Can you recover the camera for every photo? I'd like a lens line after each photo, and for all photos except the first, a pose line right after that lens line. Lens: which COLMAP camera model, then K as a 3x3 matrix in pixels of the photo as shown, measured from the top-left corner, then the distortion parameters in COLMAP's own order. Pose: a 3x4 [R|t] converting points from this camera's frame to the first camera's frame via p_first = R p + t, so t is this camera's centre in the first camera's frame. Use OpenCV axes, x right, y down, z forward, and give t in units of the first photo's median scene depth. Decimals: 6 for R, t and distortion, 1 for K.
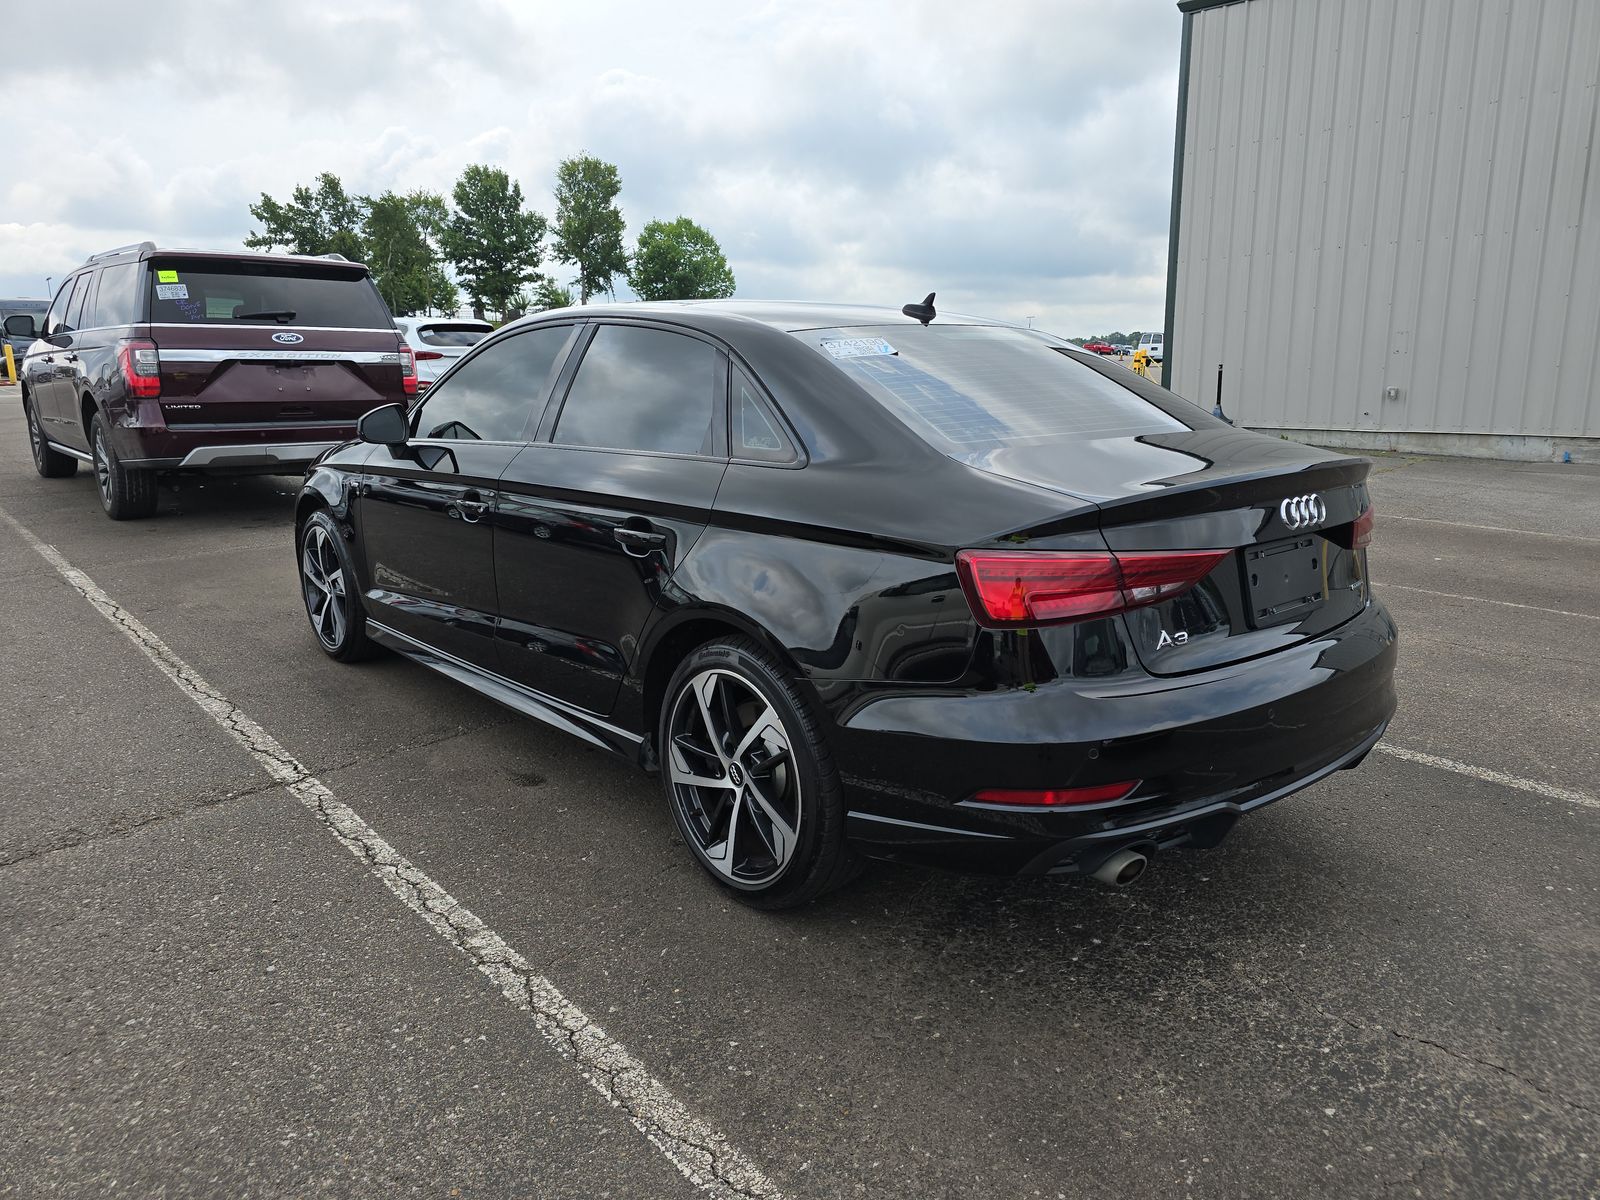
lens RADIAL K [[1093.3, 0, 826.3], [0, 1093.3, 599.0], [0, 0, 1]] dist [0.021912, -0.022702]
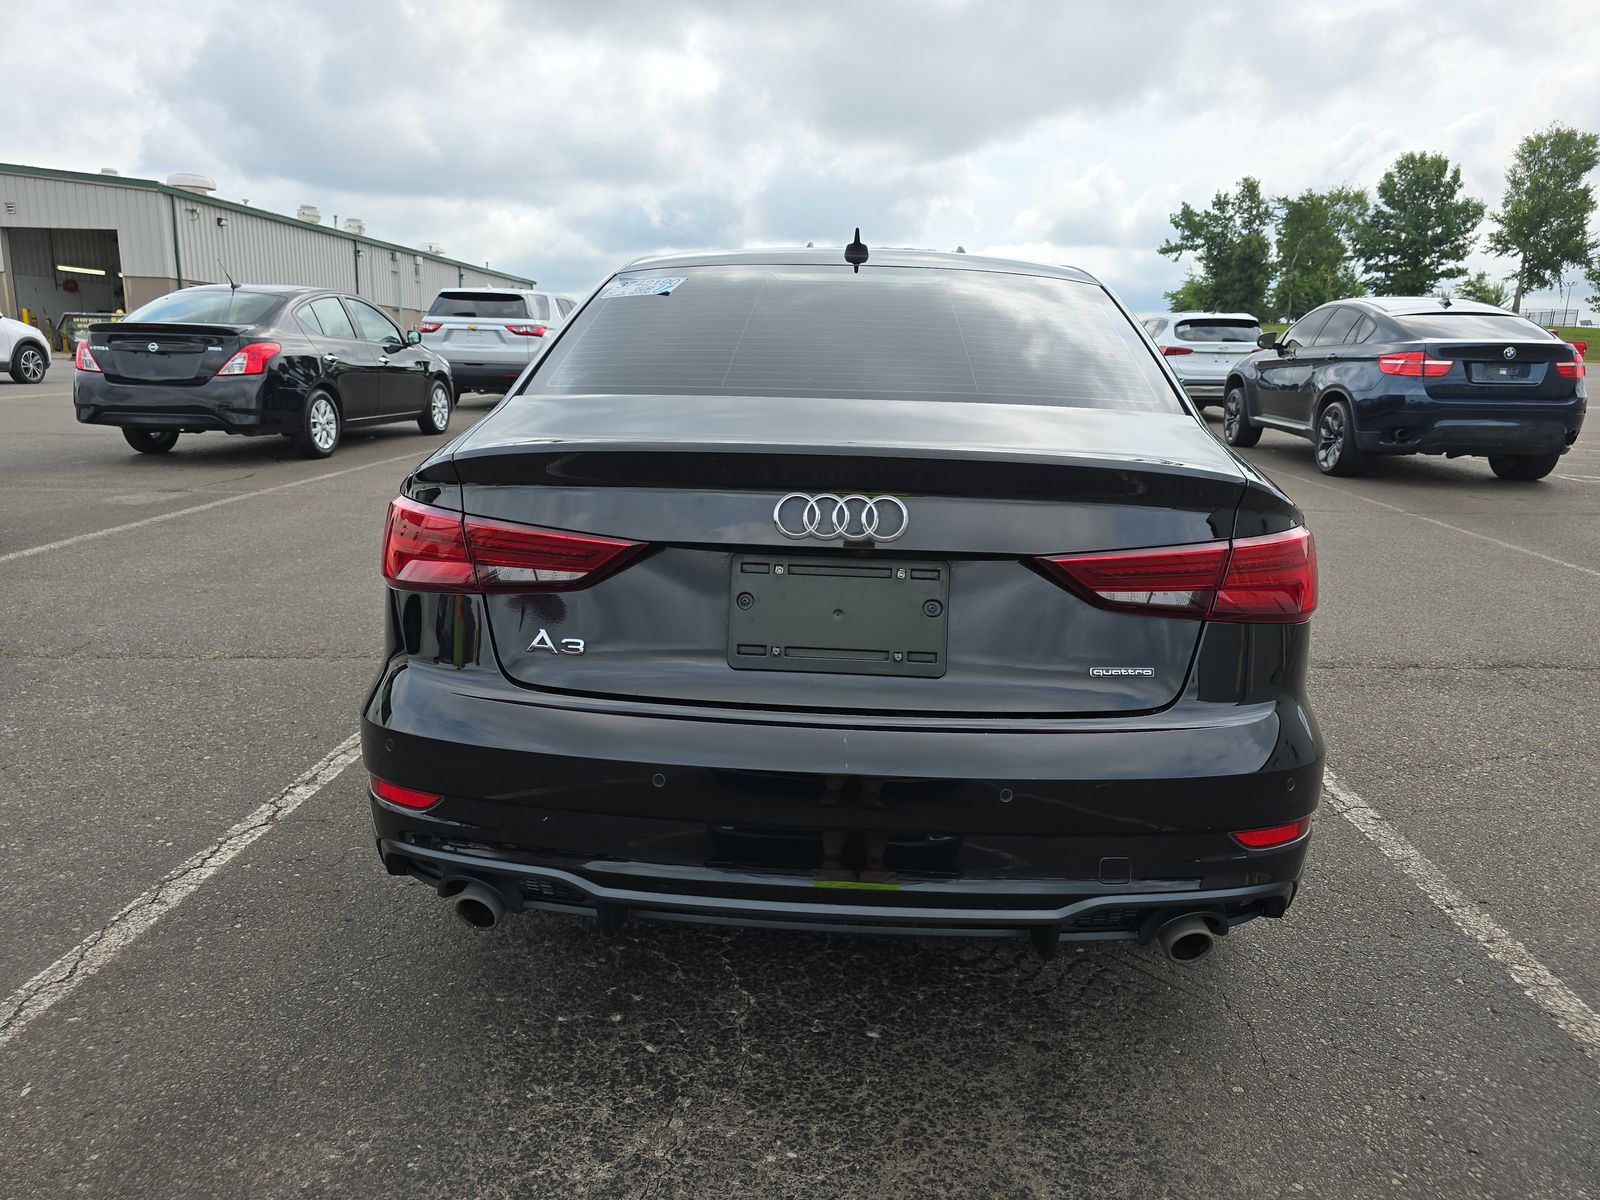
lens RADIAL K [[1093.3, 0, 802.3], [0, 1093.3, 607.9], [0, 0, 1]] dist [0.021912, -0.022702]
pose [[0.701502, 0.176791, -0.690391, 0.025917], [-0.173943, 0.981918, 0.074702, -0.002021], [0.691114, 0.067685, 0.719570, 0.015255]]
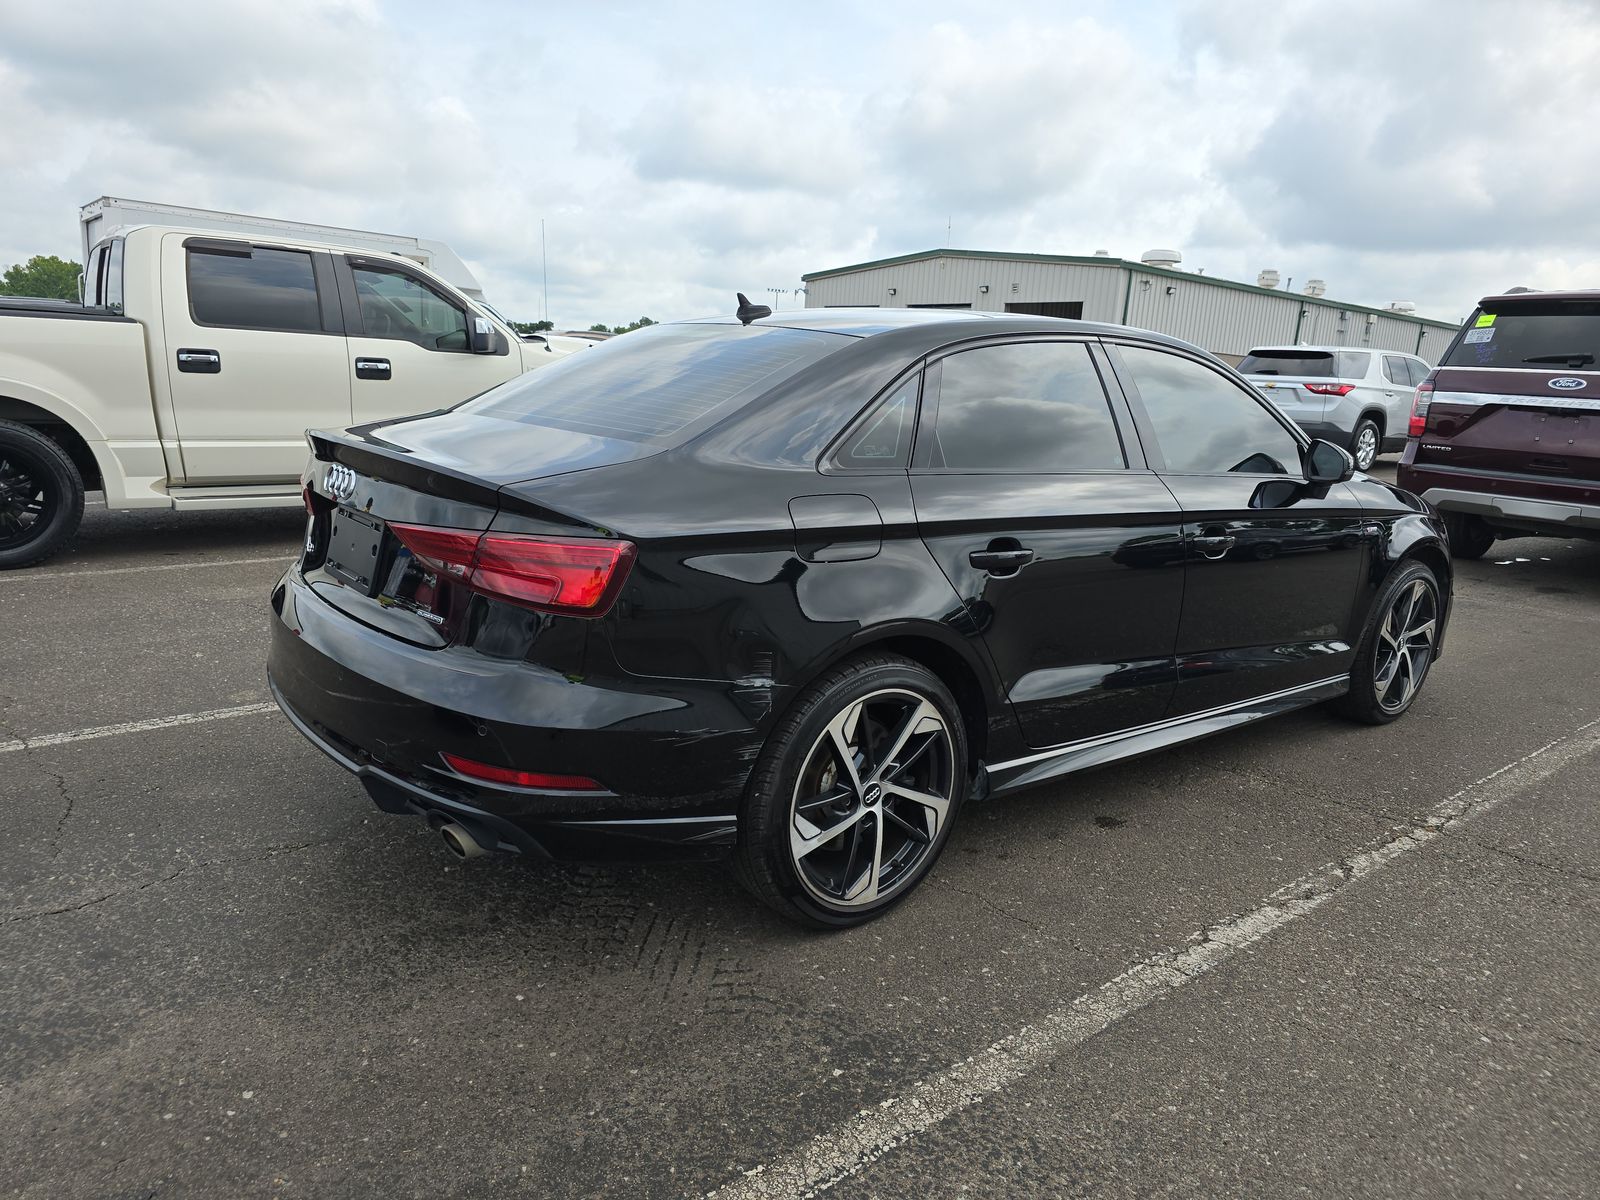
lens RADIAL K [[1093.3, 0, 803.7], [0, 1093.3, 600.6], [0, 0, 1]] dist [0.021912, -0.022702]
pose [[-0.063025, 0.197228, -0.978330, 0.046912], [-0.259386, 0.943354, 0.206887, -0.009846], [0.963715, 0.266804, -0.008297, 0.047247]]
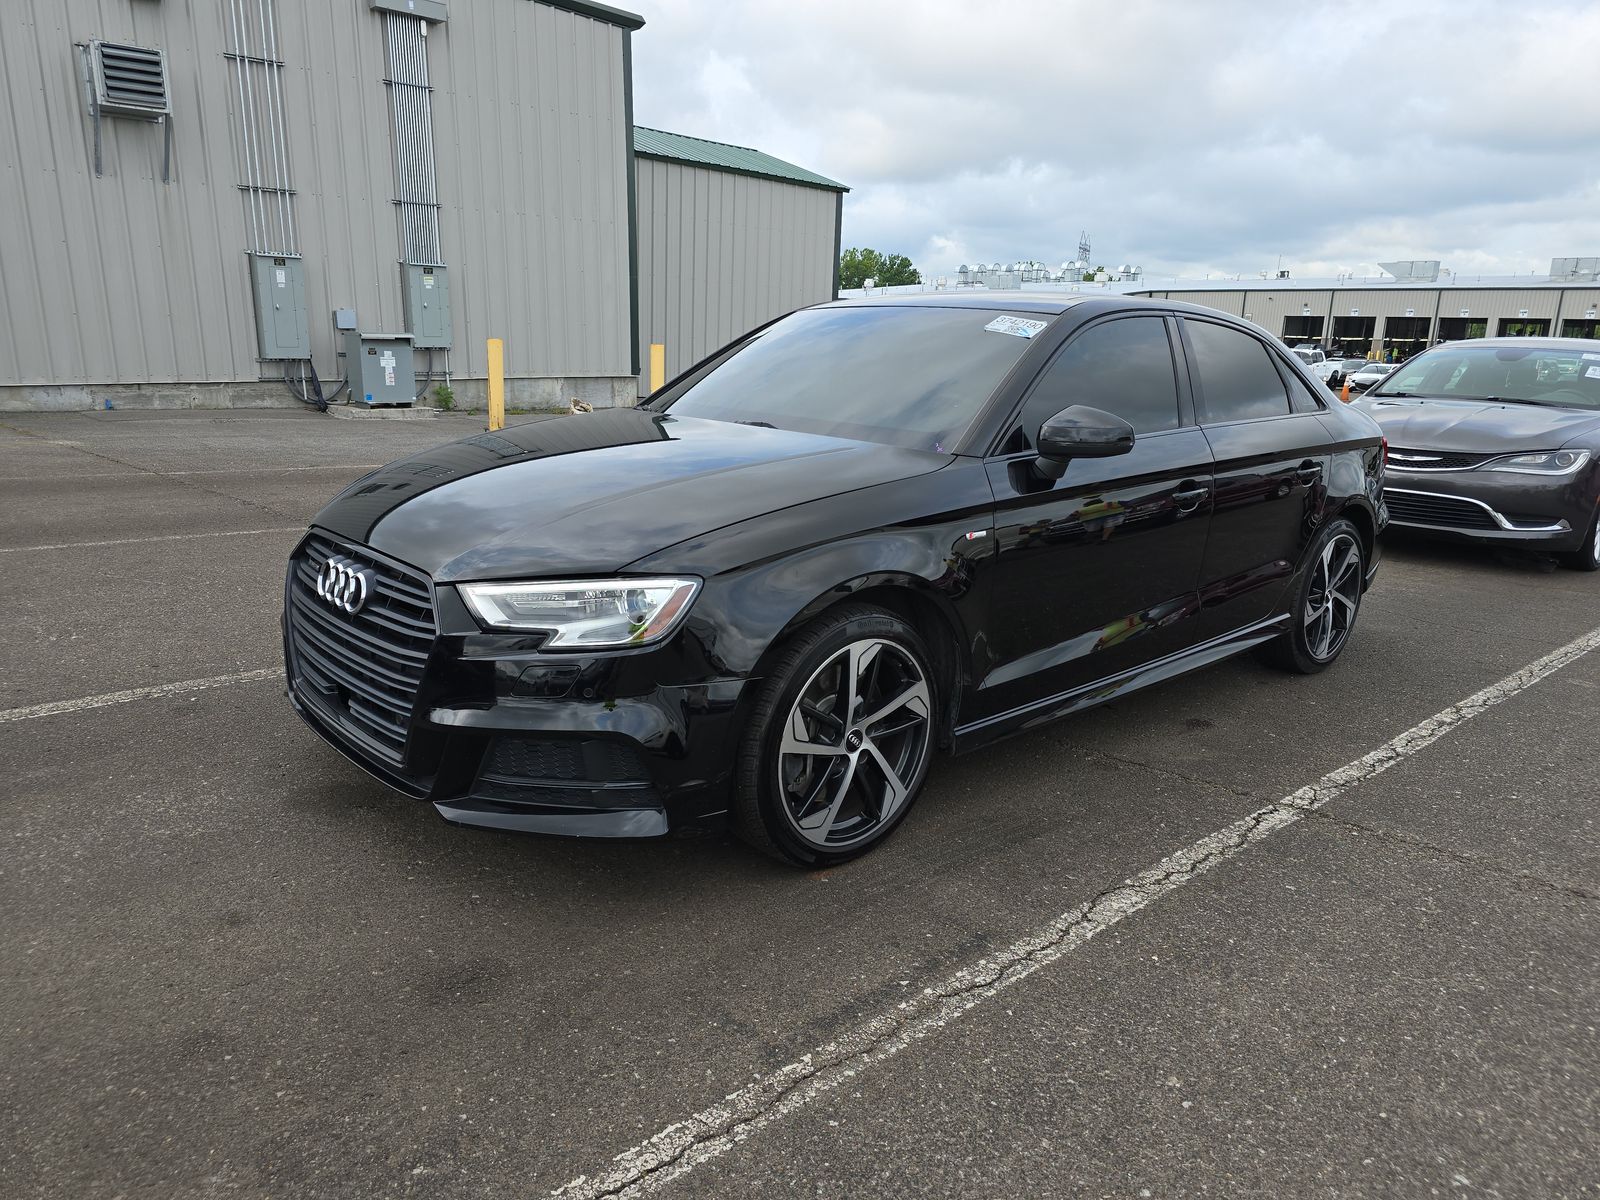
lens RADIAL K [[1093.3, 0, 801.8], [0, 1093.3, 597.8], [0, 0, 1]] dist [0.021912, -0.022702]
pose [[-0.006694, -0.237237, 0.971429, -0.055596], [0.180515, 0.955204, 0.234518, -0.012373], [-0.983549, 0.176927, 0.036431, 0.055710]]
